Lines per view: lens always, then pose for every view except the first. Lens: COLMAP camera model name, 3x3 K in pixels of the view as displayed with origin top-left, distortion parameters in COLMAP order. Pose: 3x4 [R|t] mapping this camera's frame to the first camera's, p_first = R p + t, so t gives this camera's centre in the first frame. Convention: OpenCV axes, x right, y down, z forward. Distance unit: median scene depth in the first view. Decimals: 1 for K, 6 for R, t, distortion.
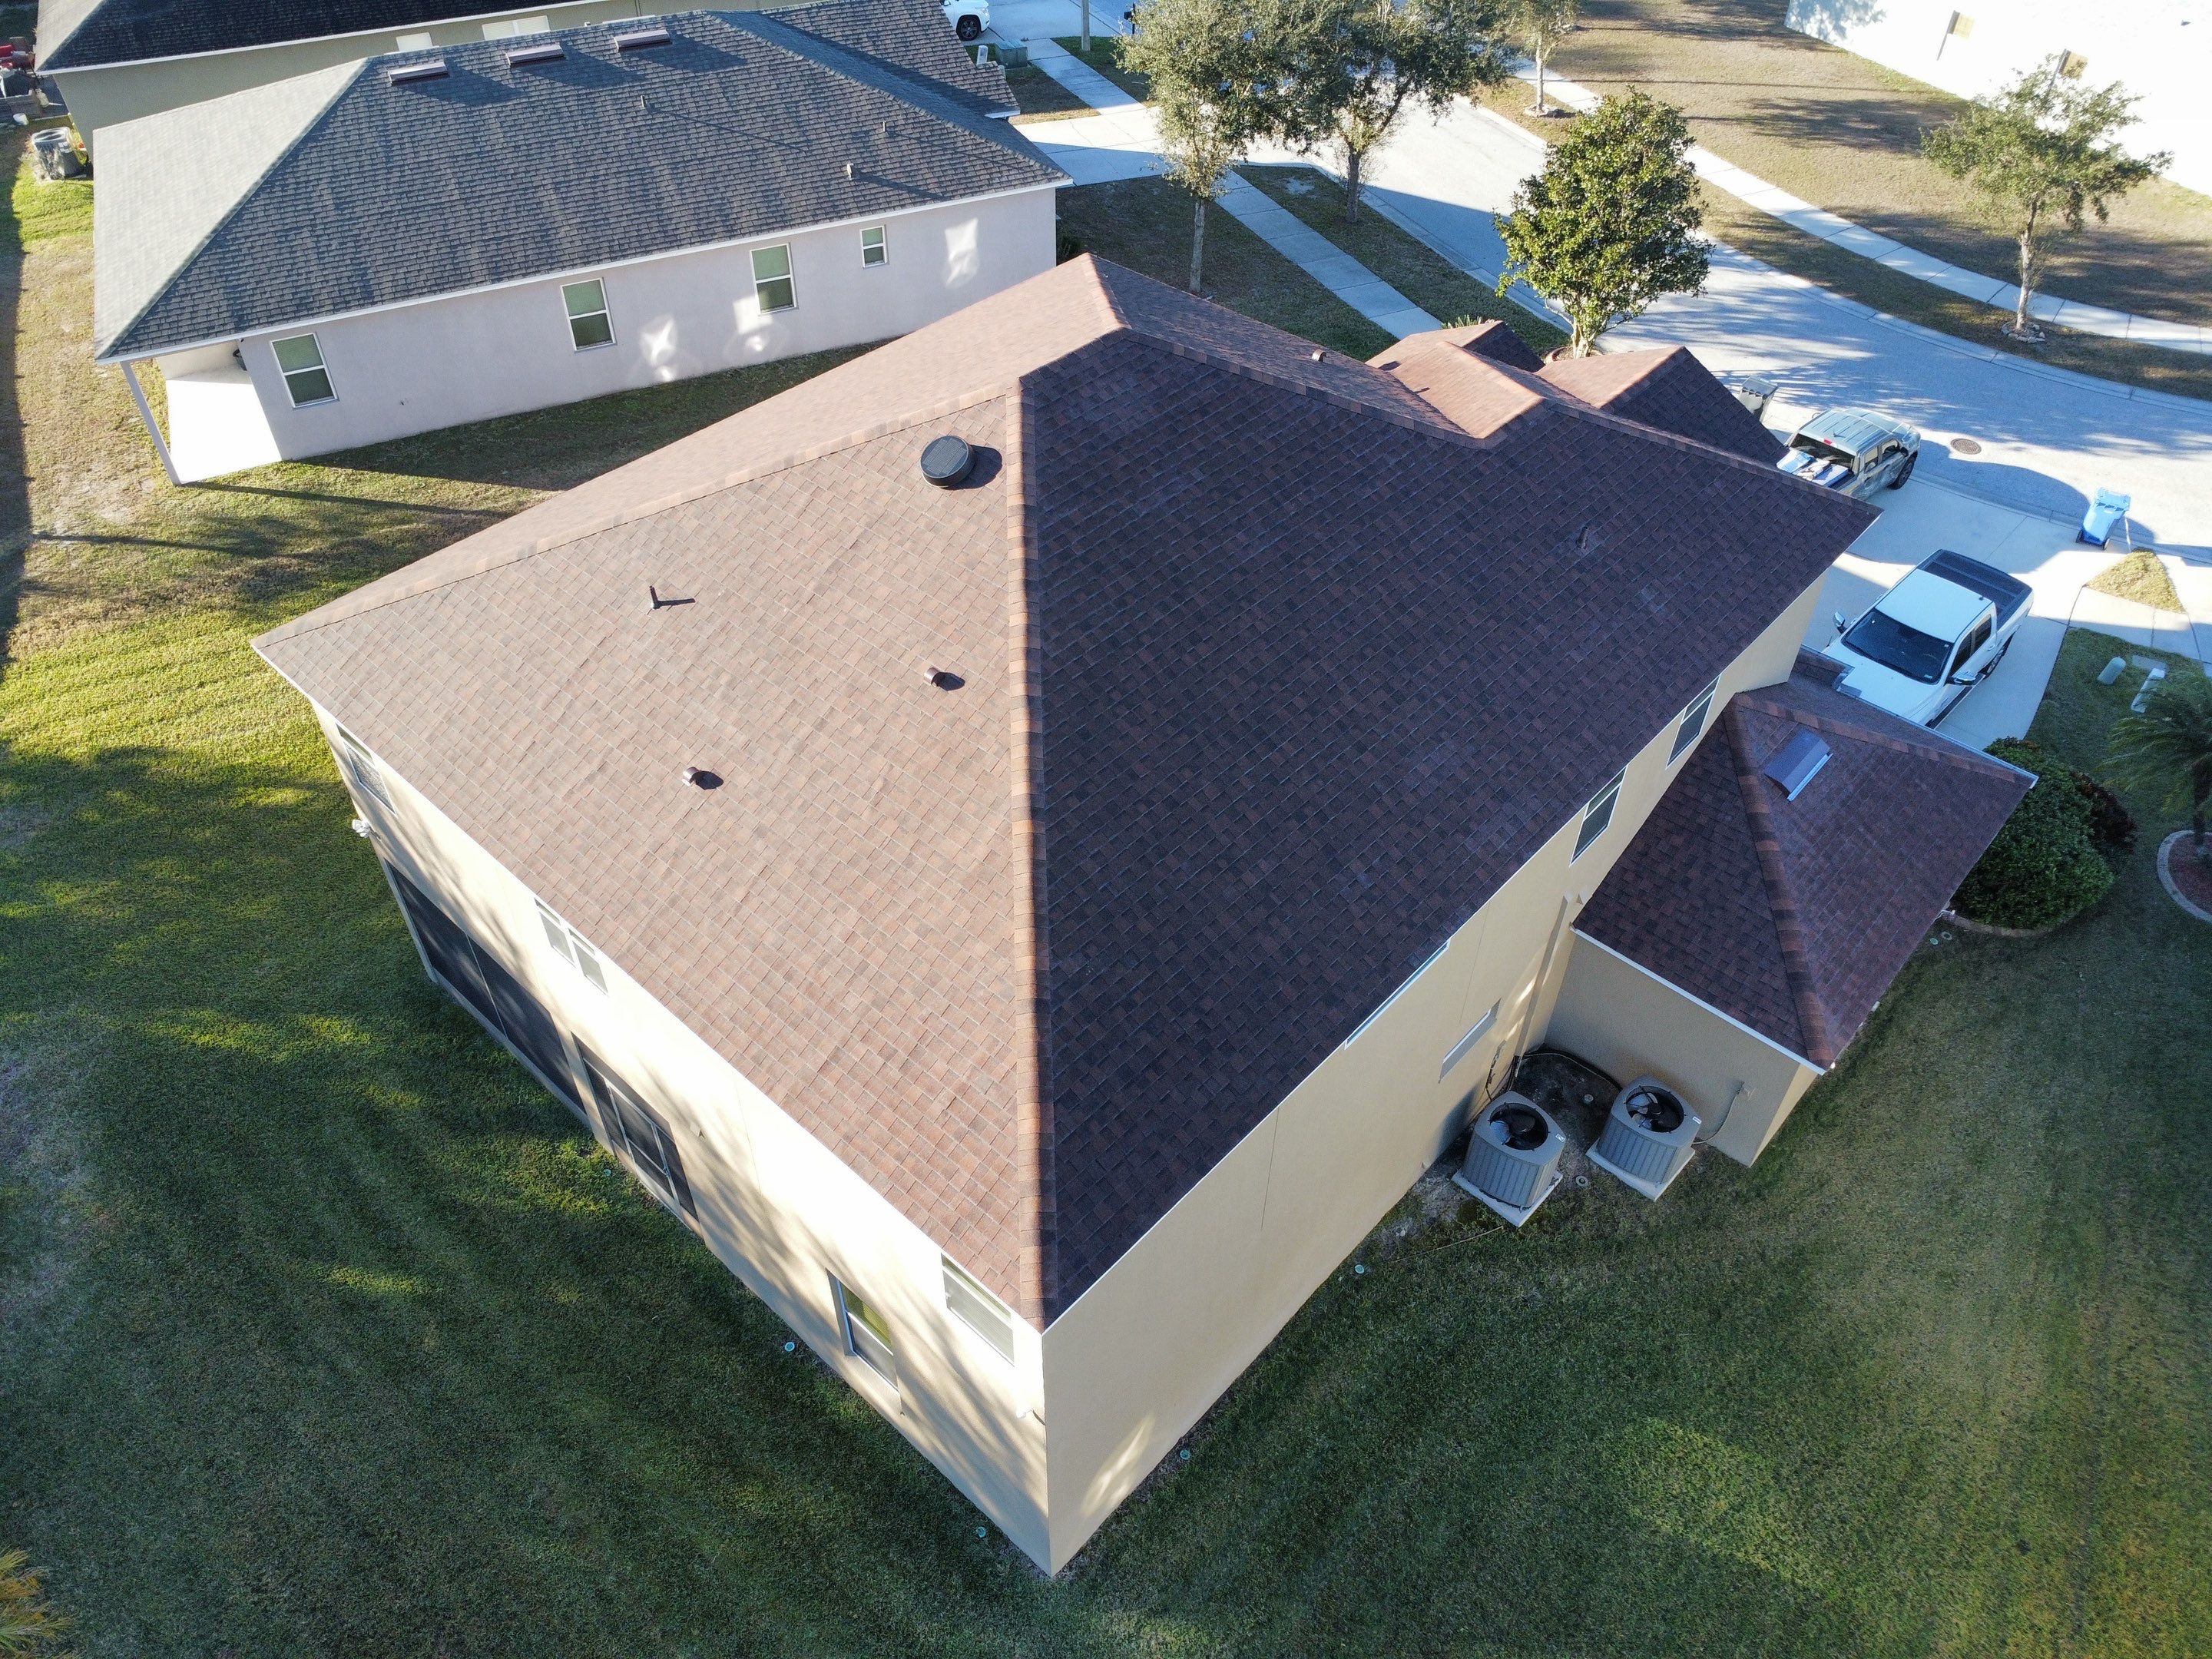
lens RADIAL K [[1599.4, 0, 1096.2], [0, 1599.4, 821.4], [0, 0, 1]] dist [-0.029391, -0.003180]
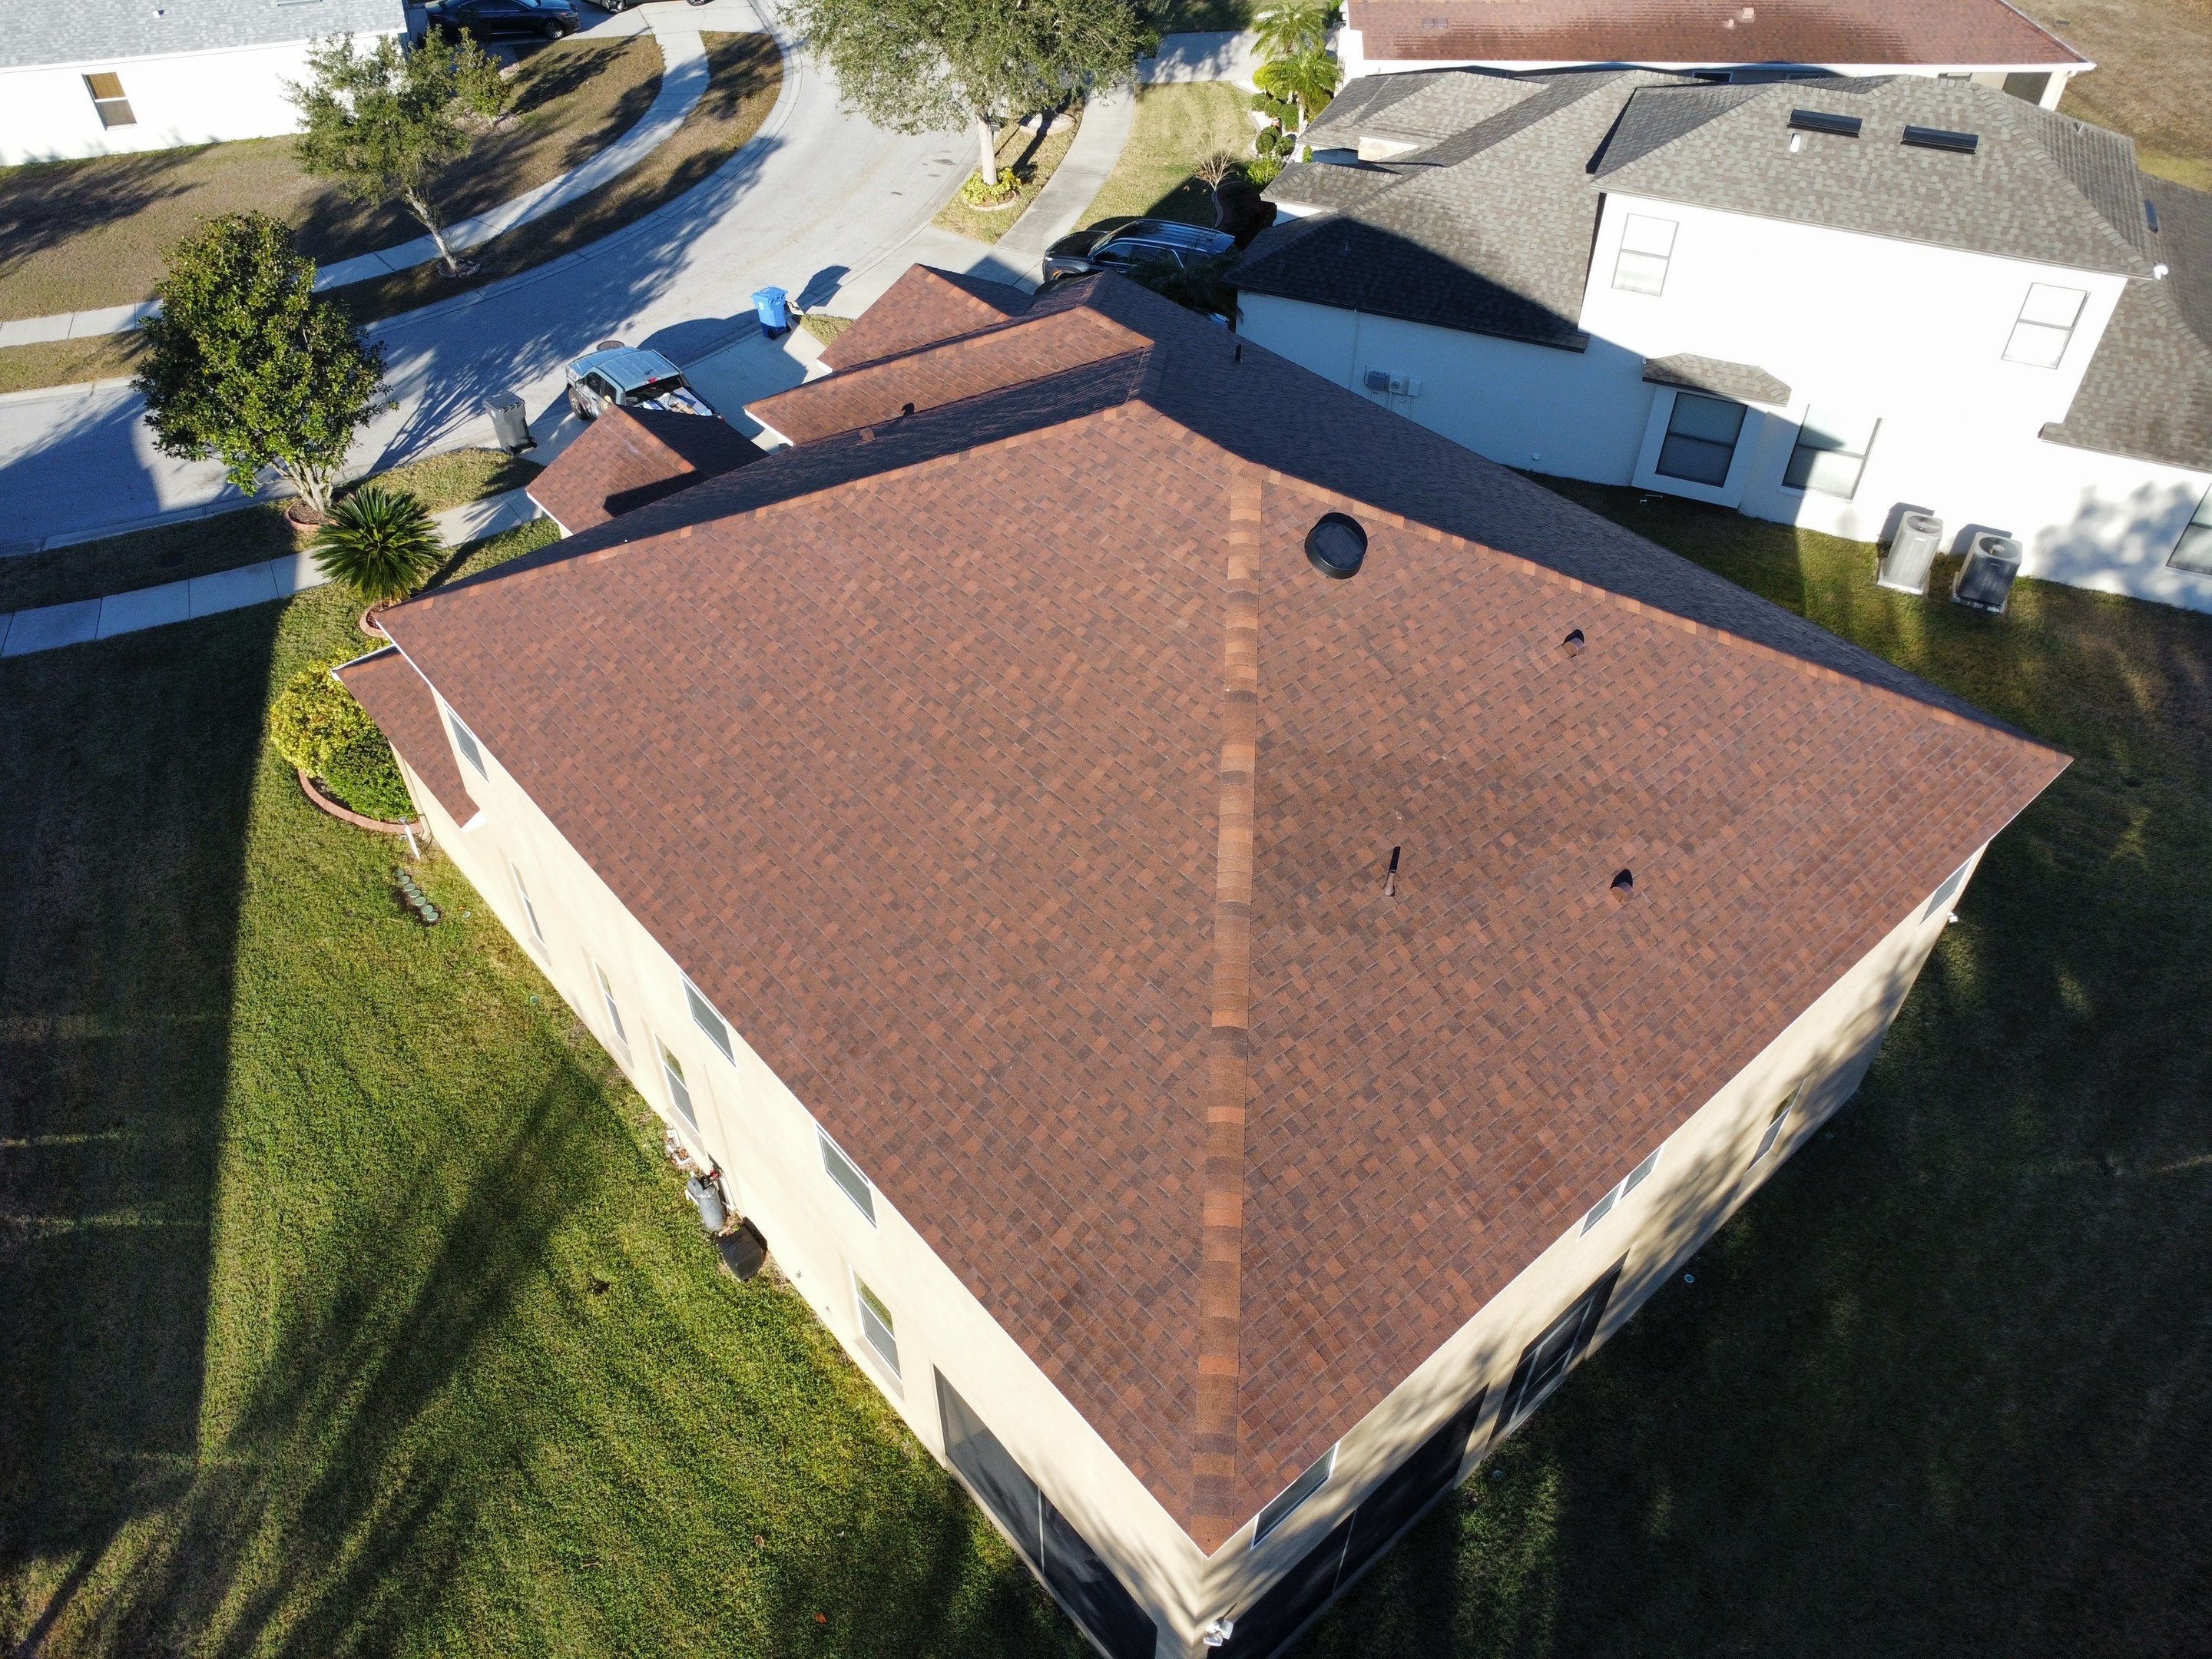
lens RADIAL K [[1599.4, 0, 1095.0], [0, 1599.4, 821.5], [0, 0, 1]] dist [-0.029391, -0.003180]
pose [[0.118423, -0.683344, 0.720428, -0.813884], [0.682721, 0.582865, 0.440636, -0.586574], [-0.721018, 0.439670, 0.535558, 0.622528]]
